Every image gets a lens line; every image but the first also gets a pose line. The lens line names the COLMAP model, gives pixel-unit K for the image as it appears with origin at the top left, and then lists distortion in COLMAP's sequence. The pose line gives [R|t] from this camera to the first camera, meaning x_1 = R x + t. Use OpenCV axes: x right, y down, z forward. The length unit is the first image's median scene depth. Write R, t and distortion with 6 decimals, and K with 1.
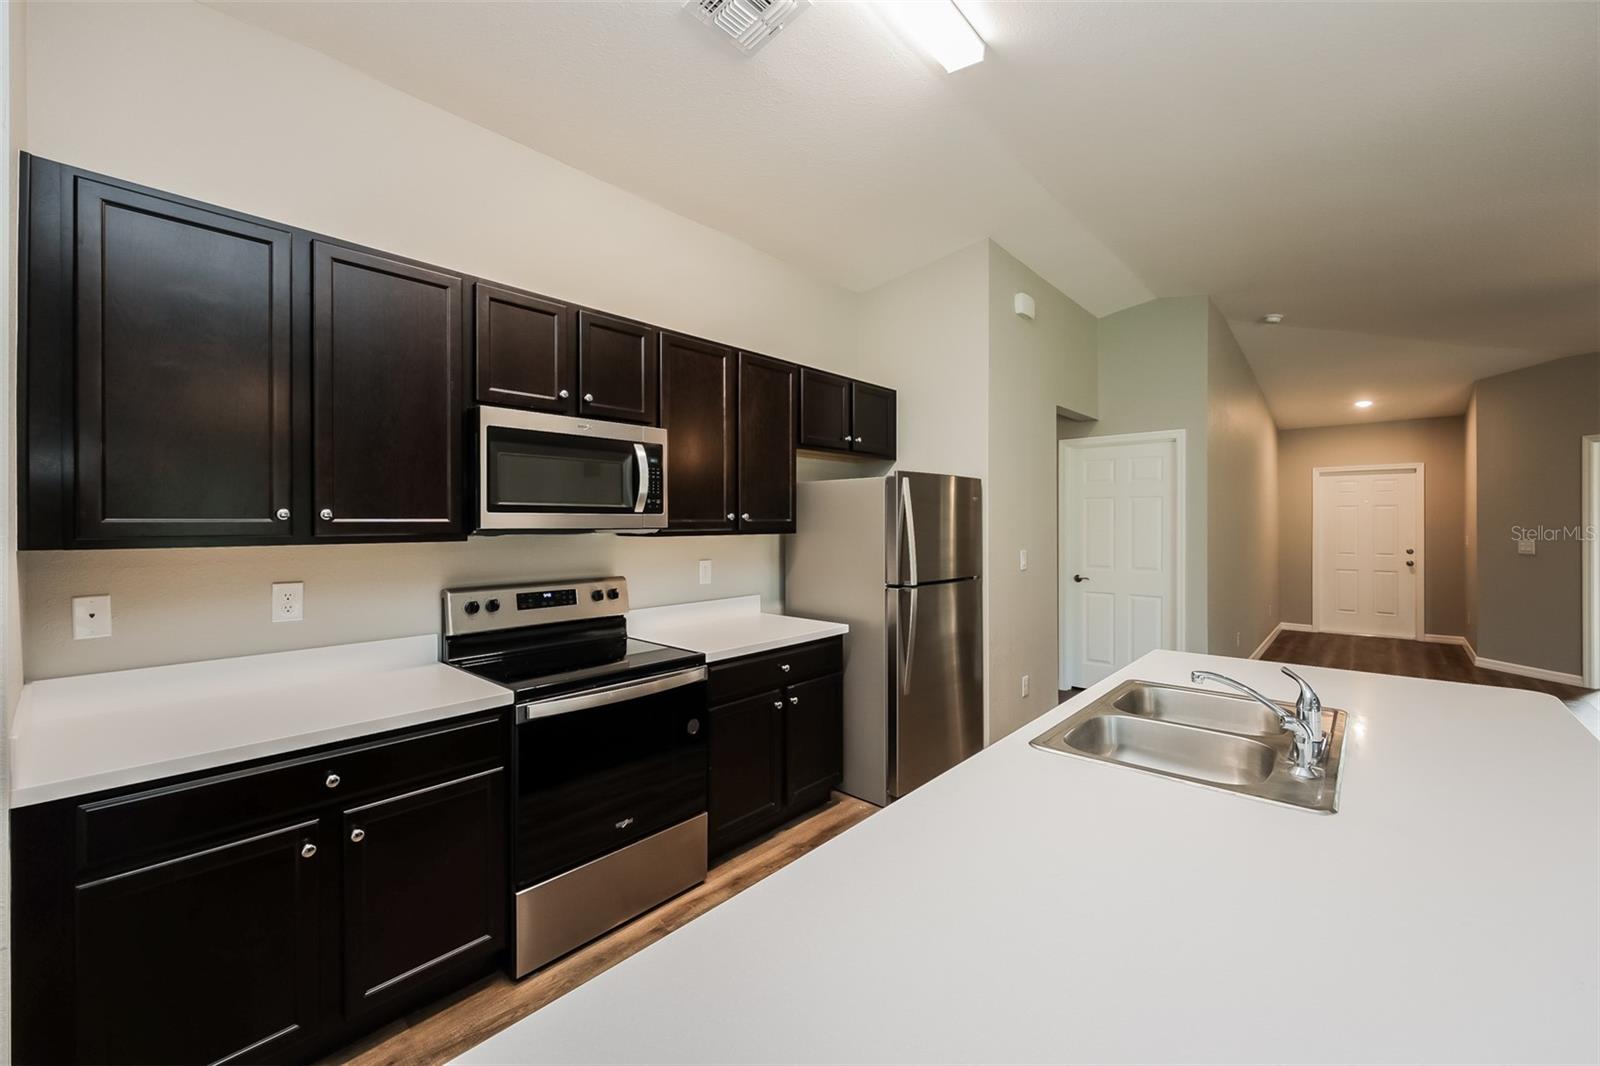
lens RADIAL K [[648.7, 0, 800.2], [0, 648.7, 522.4], [0, 0, 1]] dist [0.001075, 0.000467]
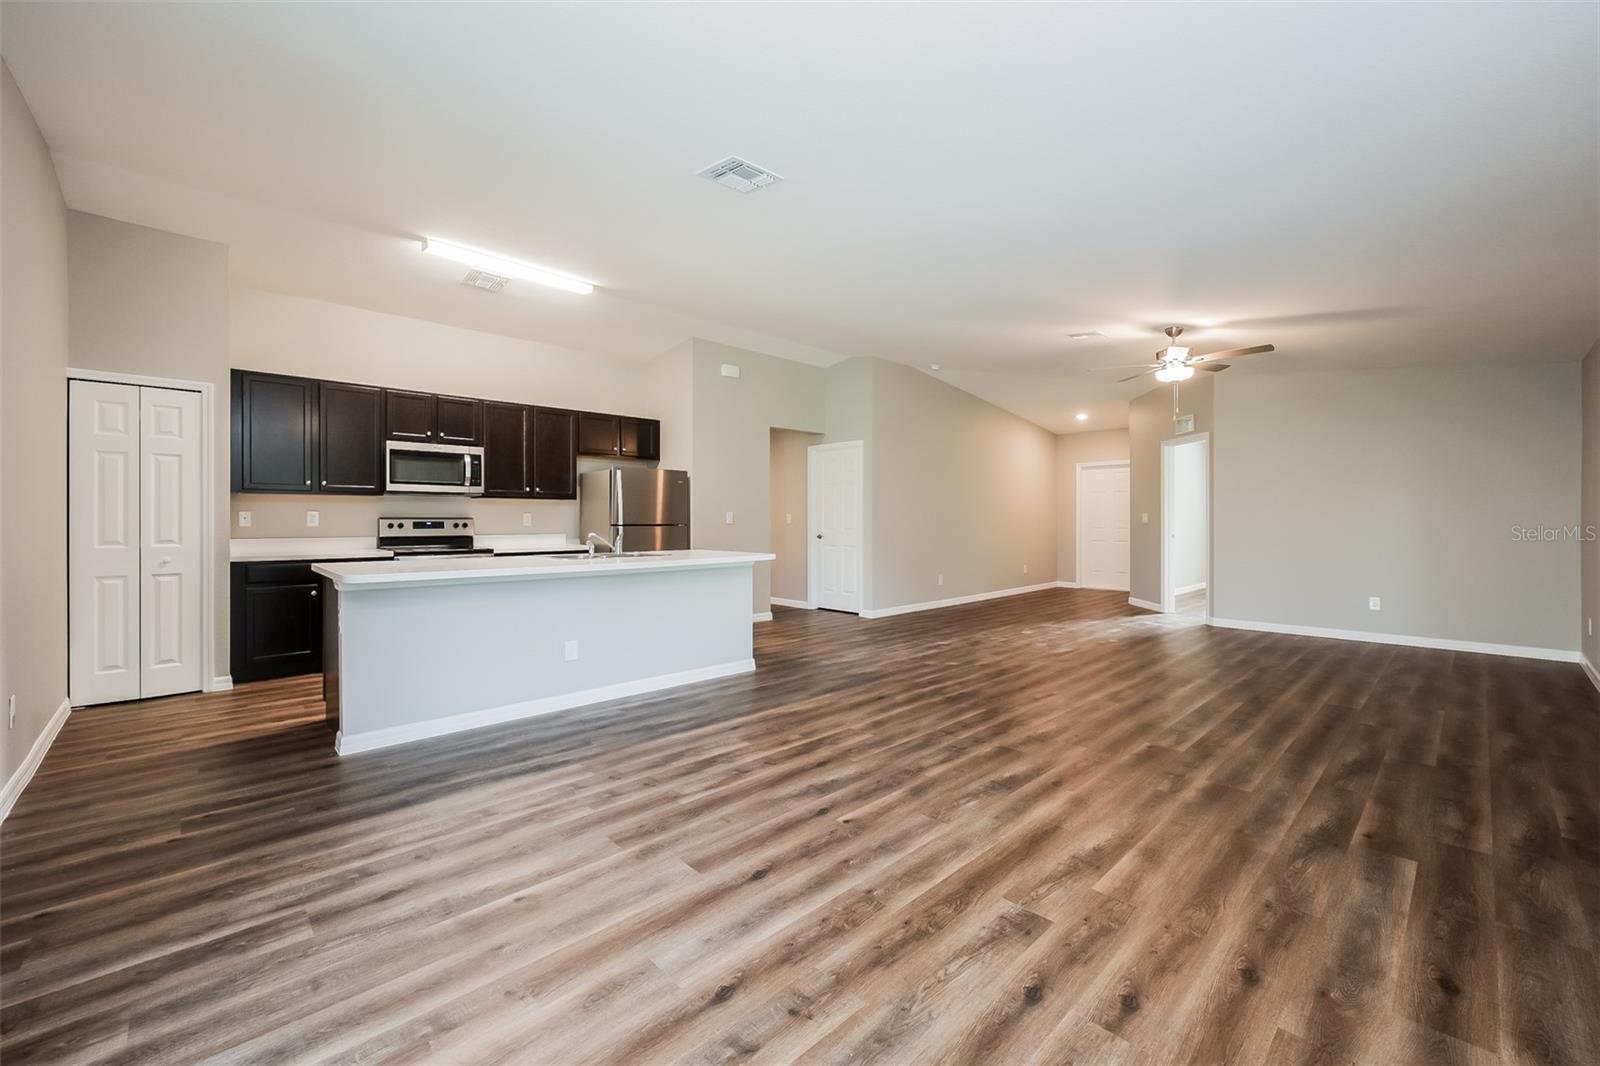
lens RADIAL K [[648.7, 0, 807.4], [0, 648.7, 524.2], [0, 0, 1]] dist [0.001075, 0.000467]
pose [[0.996840, 0.003101, -0.079374, 1.053393], [-0.002568, 0.999973, 0.006821, 0.095032], [0.079393, -0.006595, 0.996822, -1.085126]]
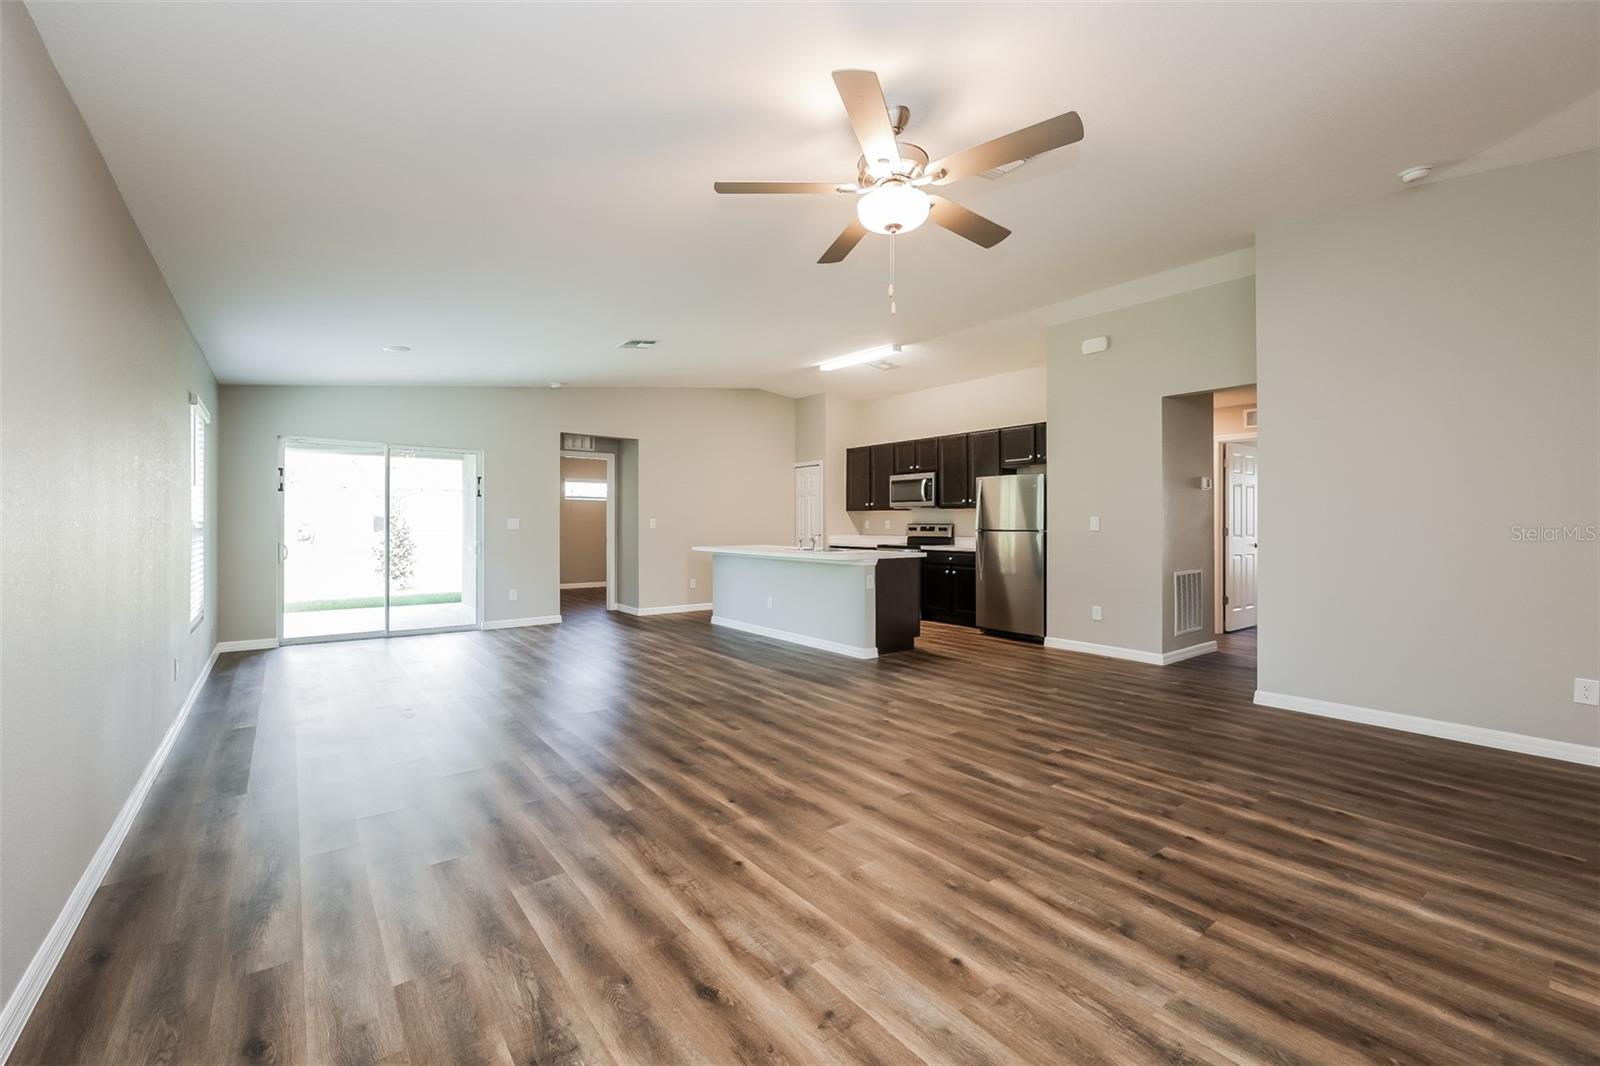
lens RADIAL K [[648.7, 0, 807.1], [0, 648.7, 527.4], [0, 0, 1]] dist [0.001075, 0.000467]
pose [[-0.189094, 0.009556, -0.981912, 2.825725], [0.003739, 0.999952, 0.009011, 0.078827], [0.981952, -0.001967, -0.189121, 0.999323]]
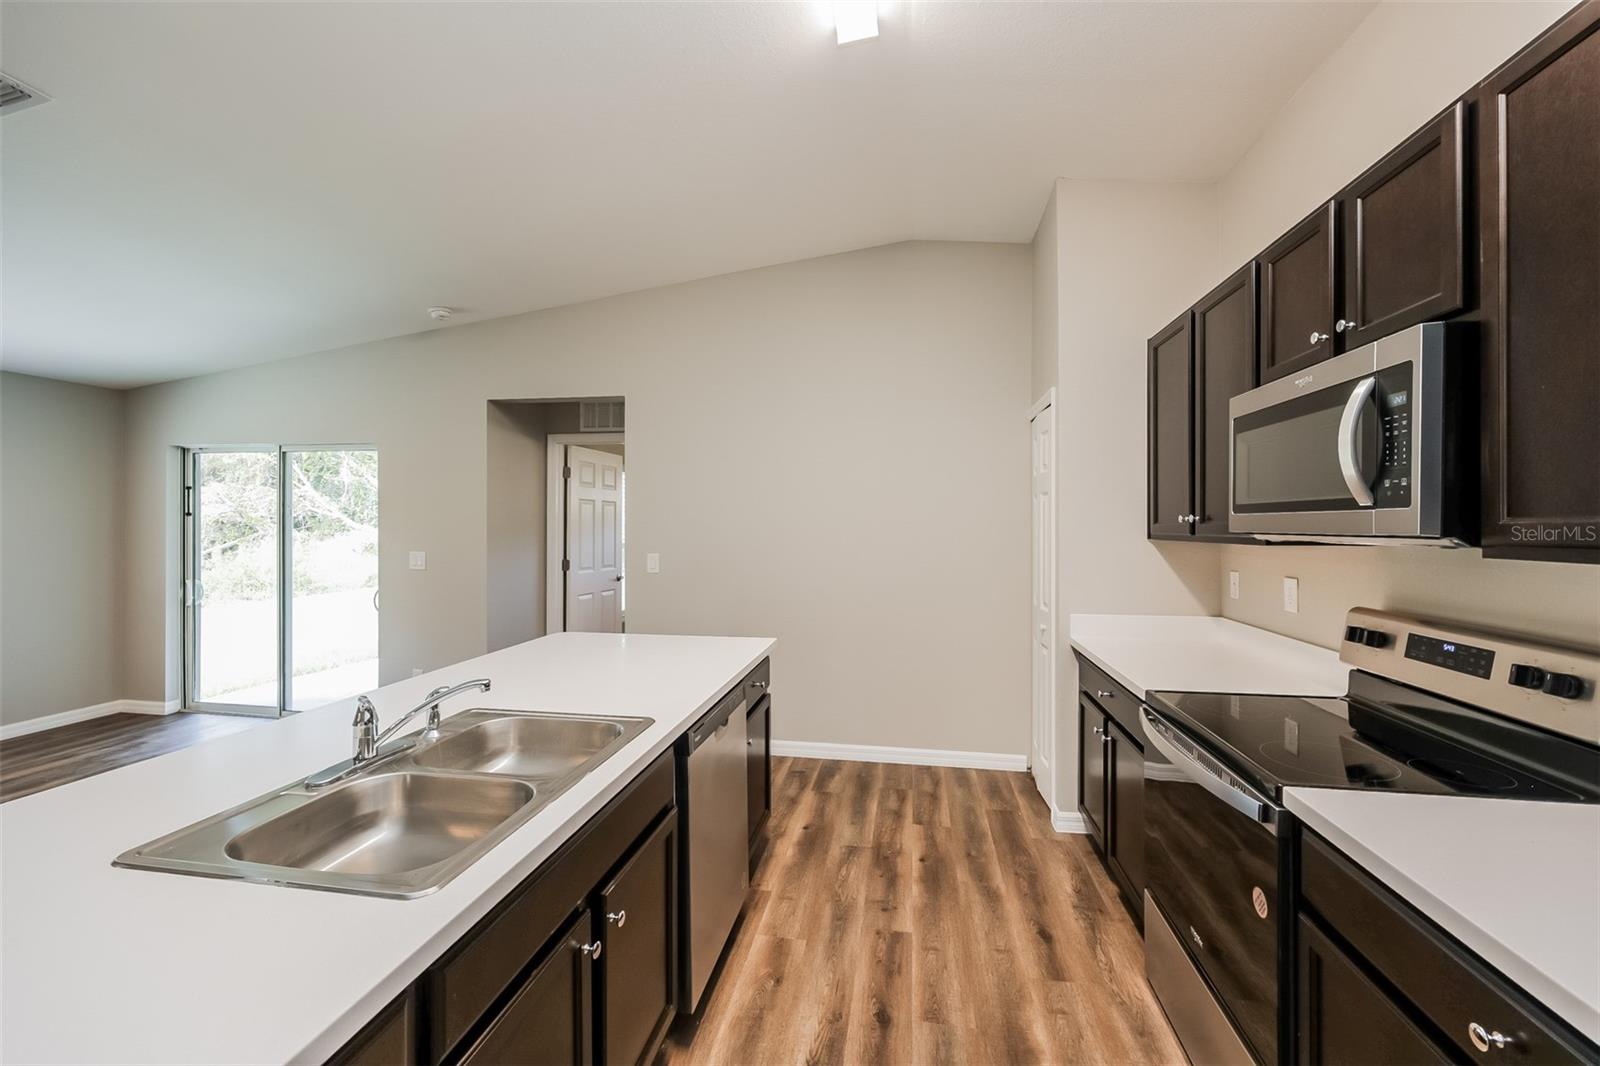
lens RADIAL K [[648.7, 0, 802.5], [0, 648.7, 523.8], [0, 0, 1]] dist [0.001075, 0.000467]
pose [[-0.847209, -0.001161, -0.531258, 0.419003], [0.001302, 0.999990, -0.004262, 0.000338], [0.531257, -0.004302, -0.847199, 1.166819]]
